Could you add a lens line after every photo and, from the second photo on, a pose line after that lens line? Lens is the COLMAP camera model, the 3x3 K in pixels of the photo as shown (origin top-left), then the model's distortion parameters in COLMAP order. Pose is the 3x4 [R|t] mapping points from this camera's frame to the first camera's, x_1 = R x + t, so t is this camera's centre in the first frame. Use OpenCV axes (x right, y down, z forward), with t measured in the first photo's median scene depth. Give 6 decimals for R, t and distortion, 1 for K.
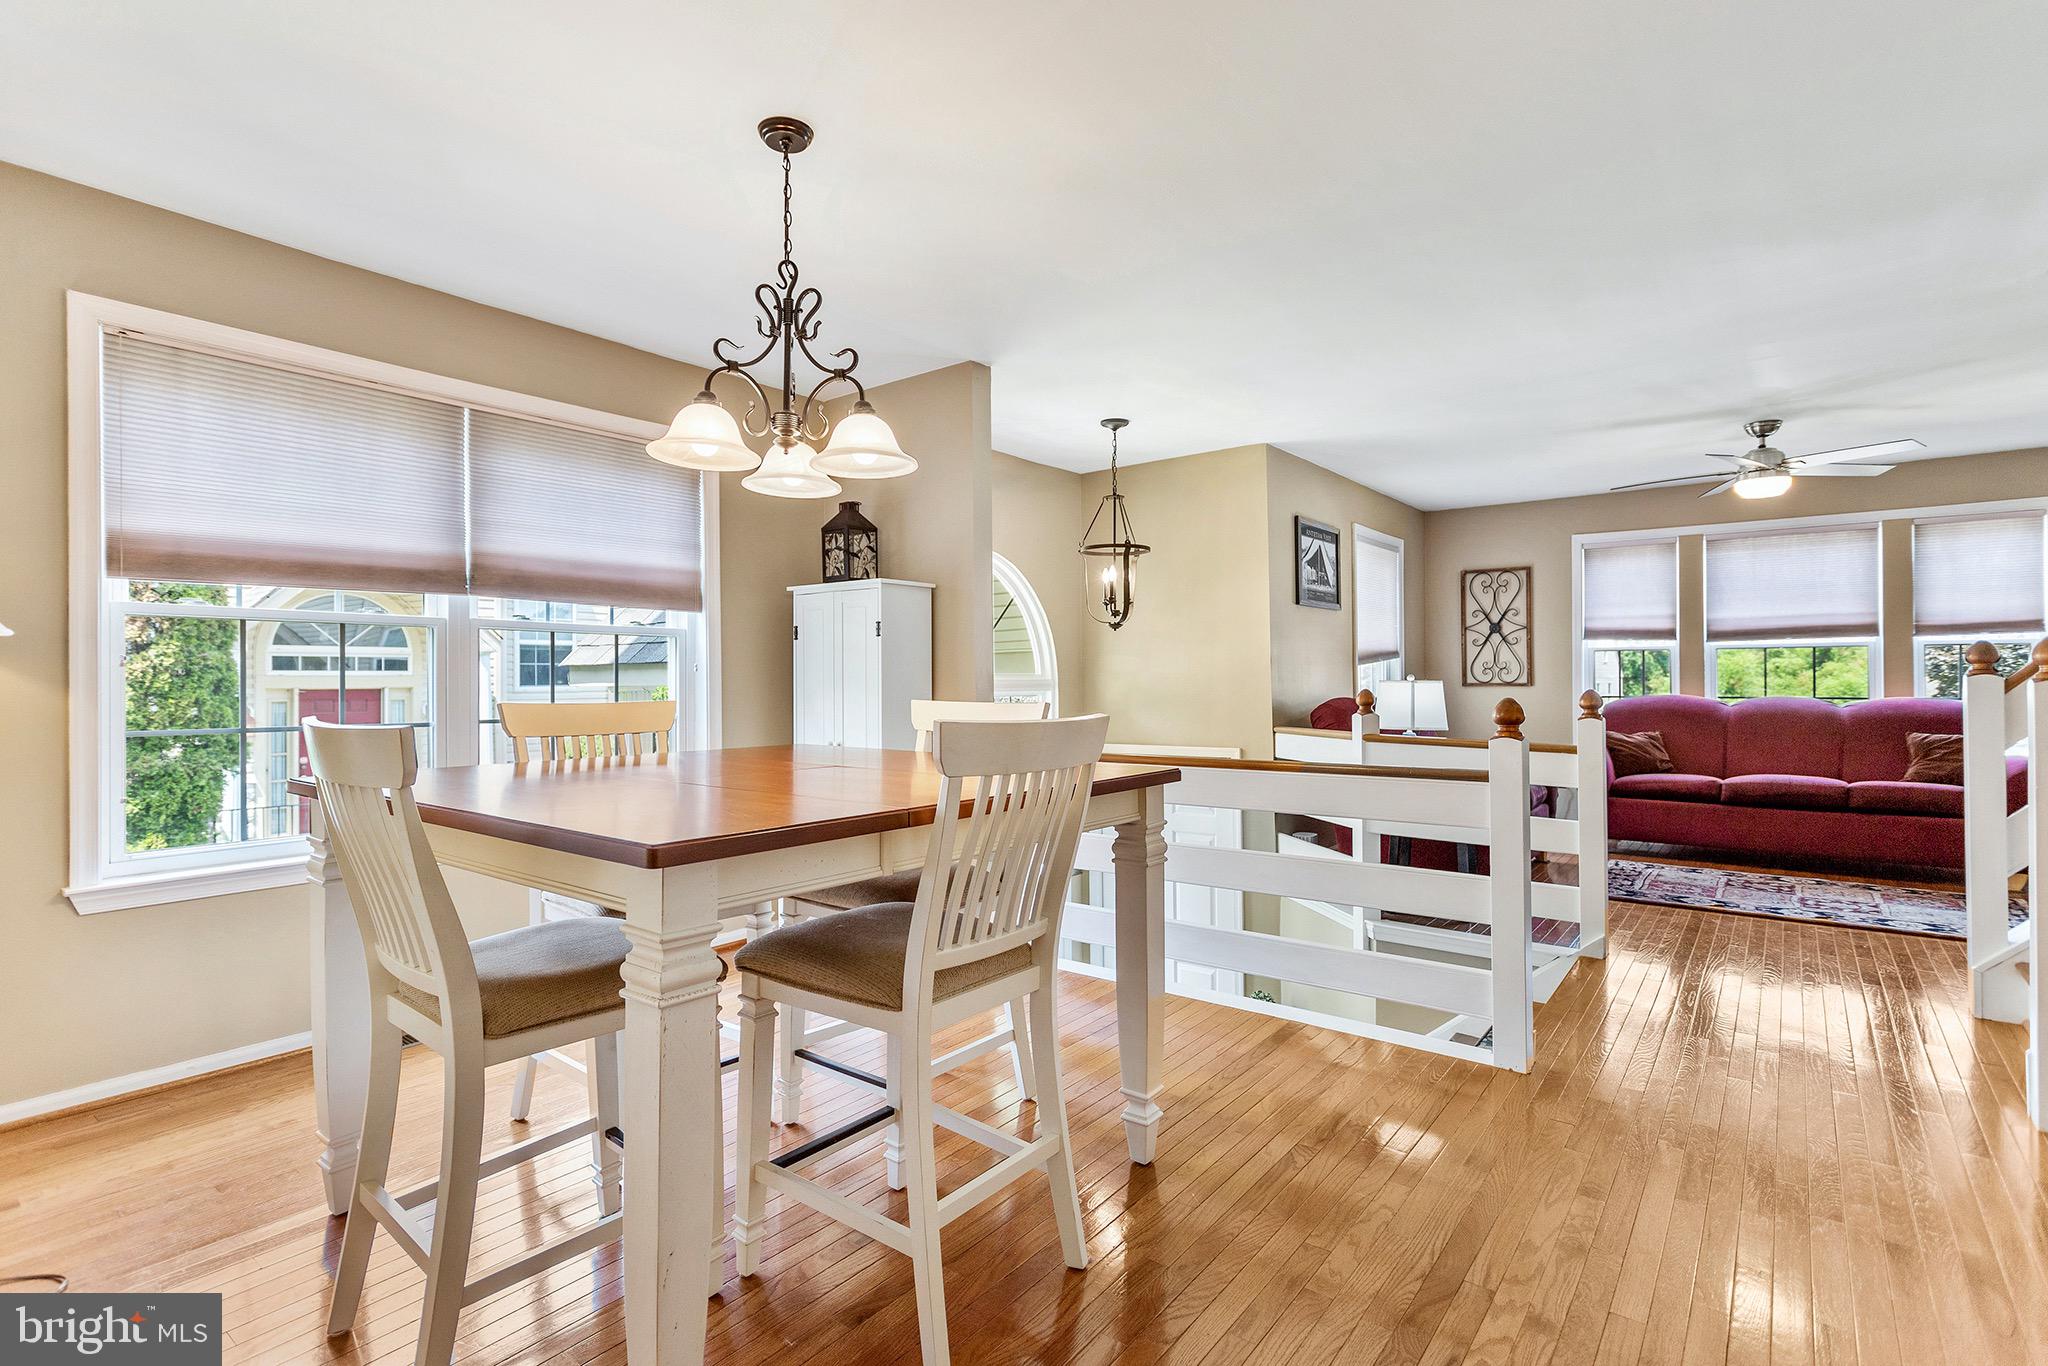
lens RADIAL K [[966.4, 0, 1031.9], [0, 966.4, 672.7], [0, 0, 1]] dist [-0.001702, -0.000012]
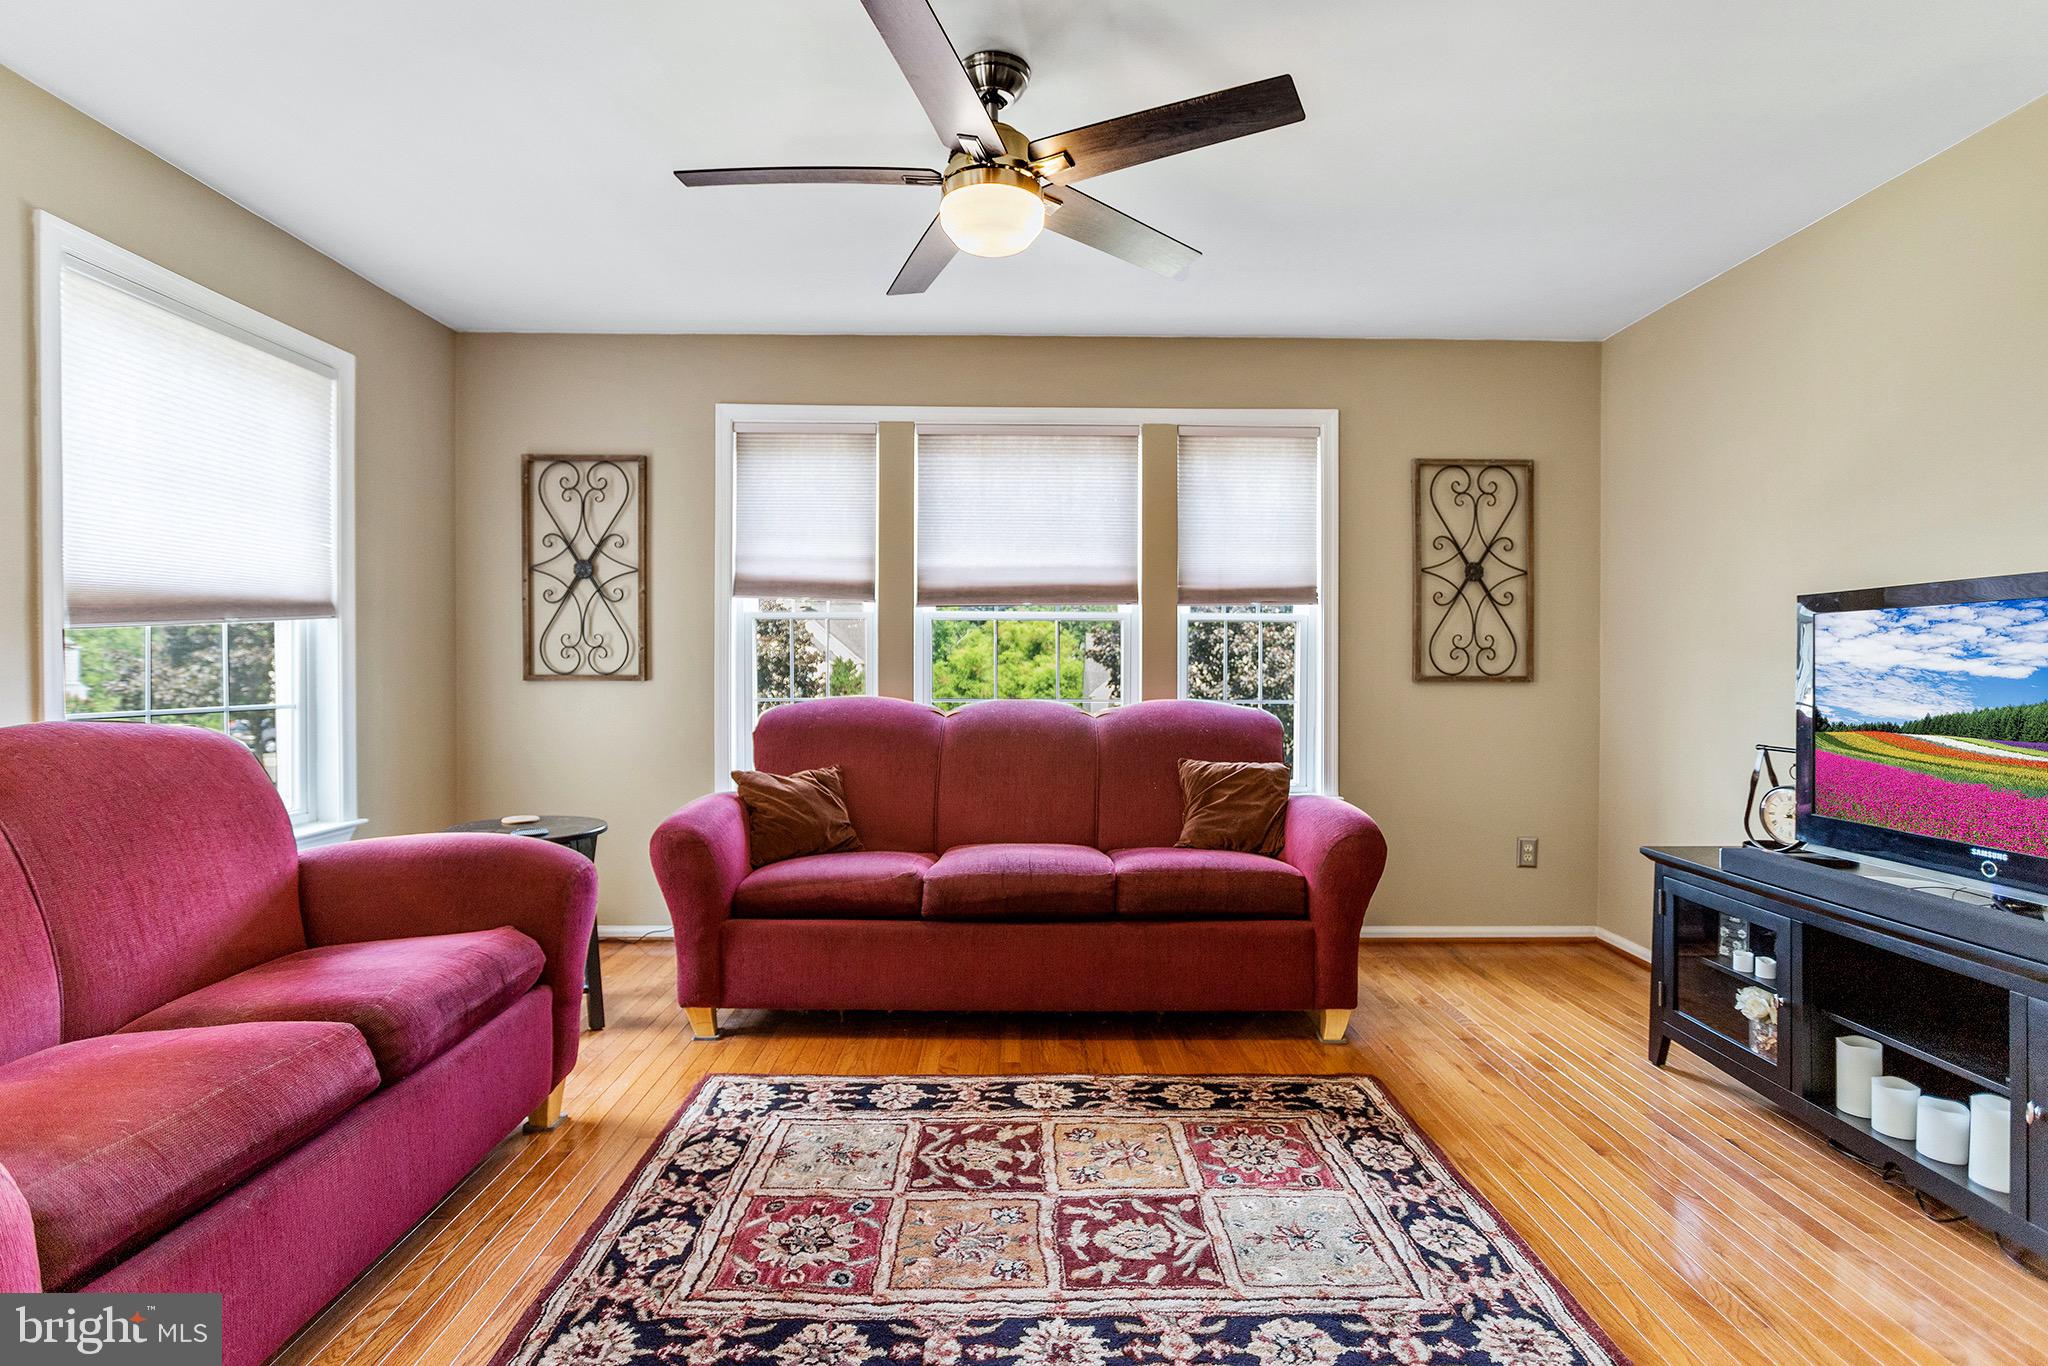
lens RADIAL K [[966.4, 0, 997.7], [0, 966.4, 679.2], [0, 0, 1]] dist [-0.001702, -0.000012]
pose [[0.797017, -0.001850, 0.603953, 0.361910], [-0.010247, 0.999810, 0.016586, 0.002387], [-0.603869, -0.019408, 0.796847, 0.473405]]
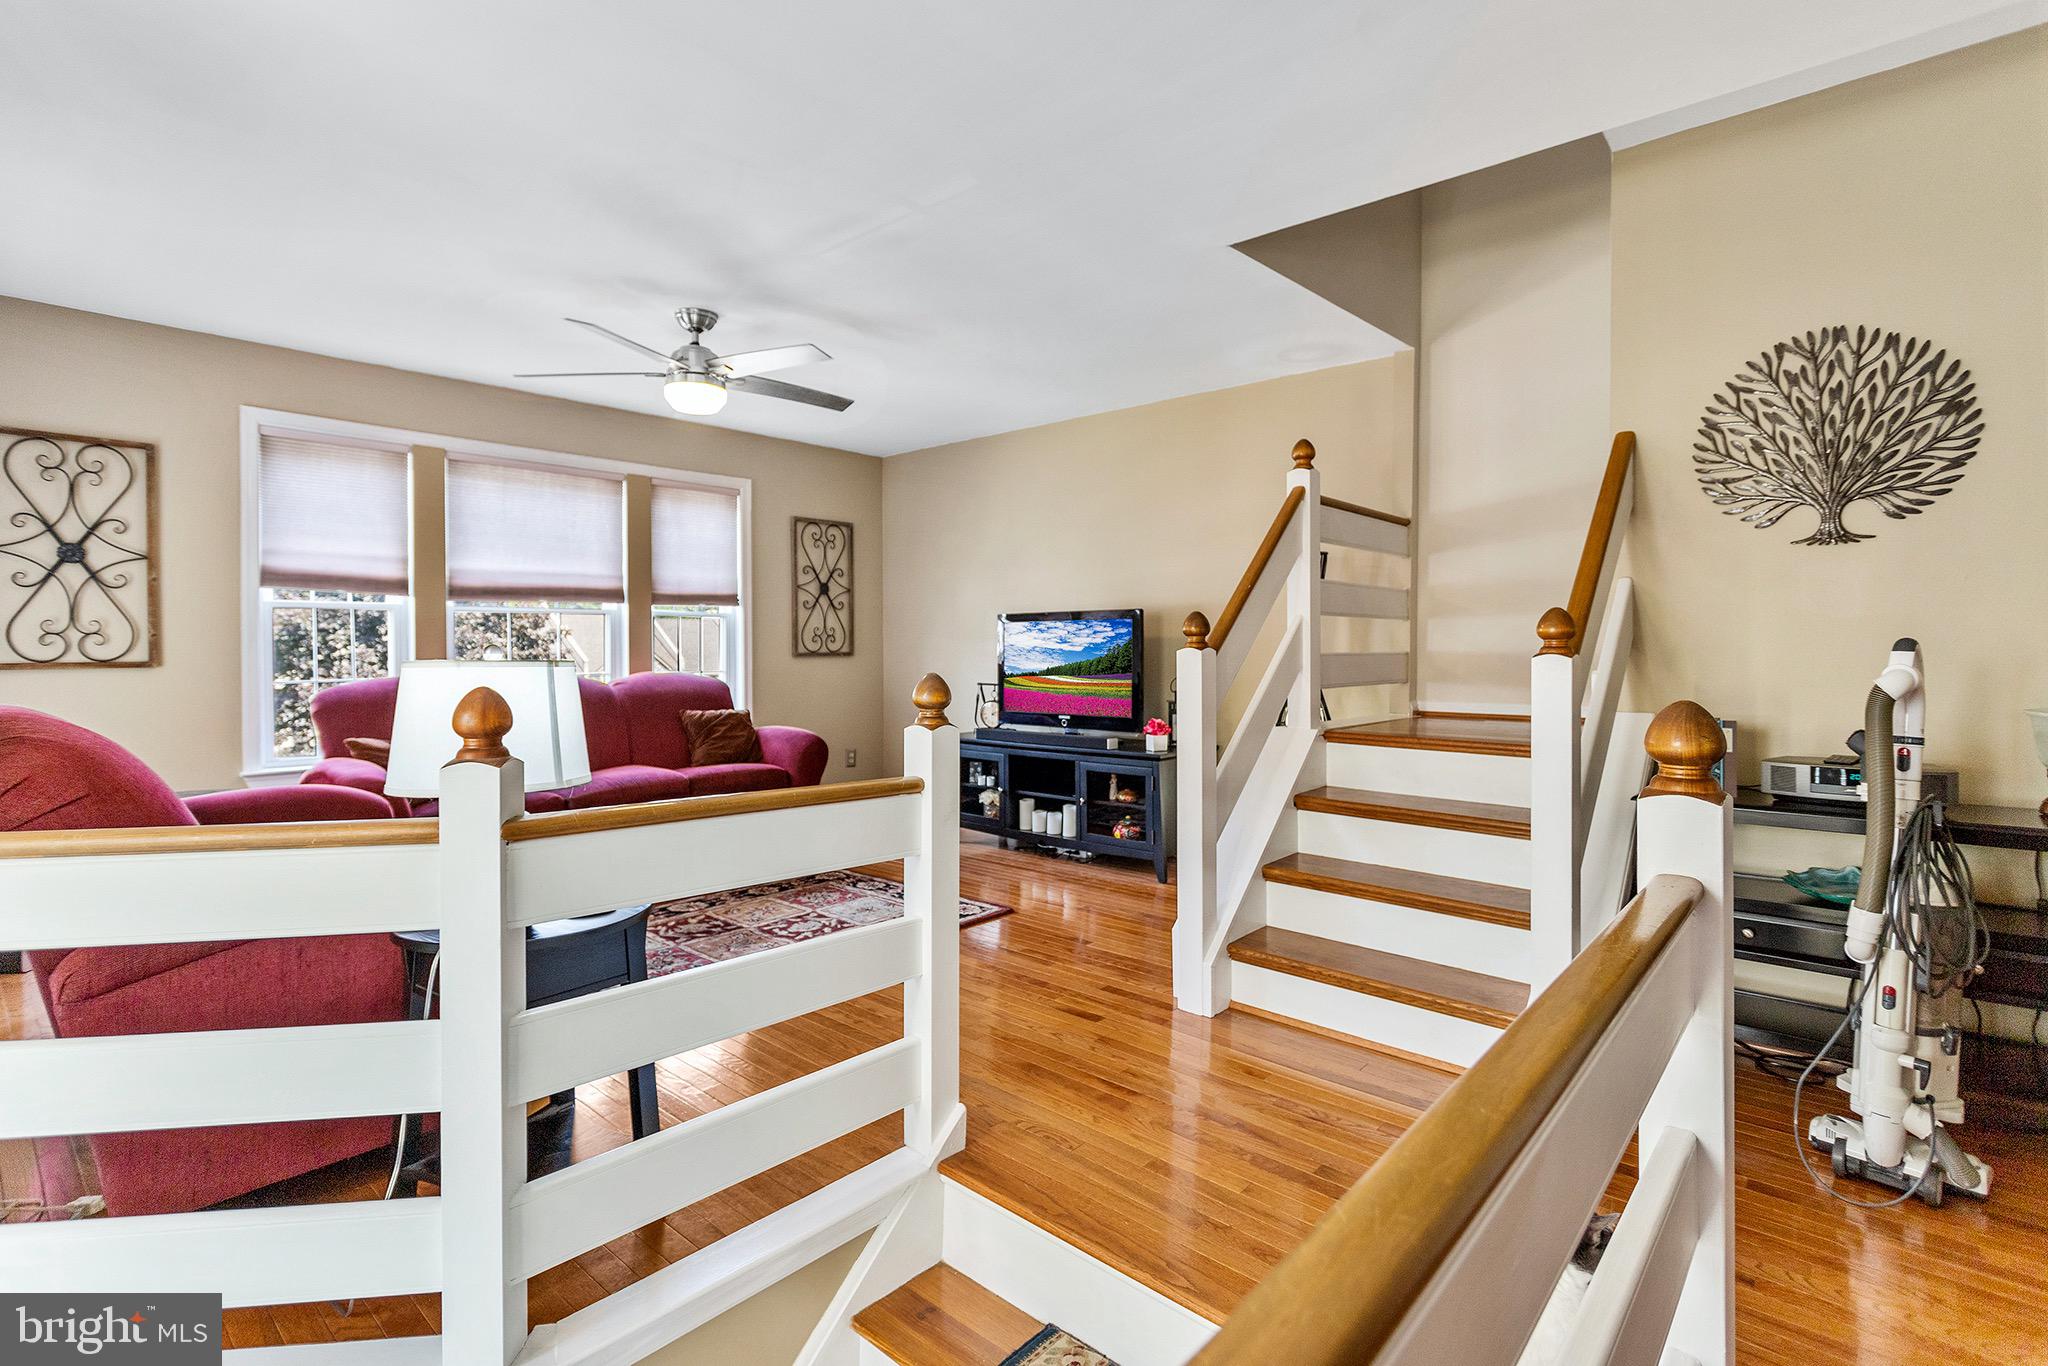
lens RADIAL K [[966.4, 0, 1038.3], [0, 966.4, 653.9], [0, 0, 1]] dist [-0.001702, -0.000012]
pose [[0.069809, -0.007711, 0.997531, 0.014016], [-0.004917, 0.999955, 0.008074, -0.000211], [-0.997548, -0.005468, 0.069768, 0.489130]]
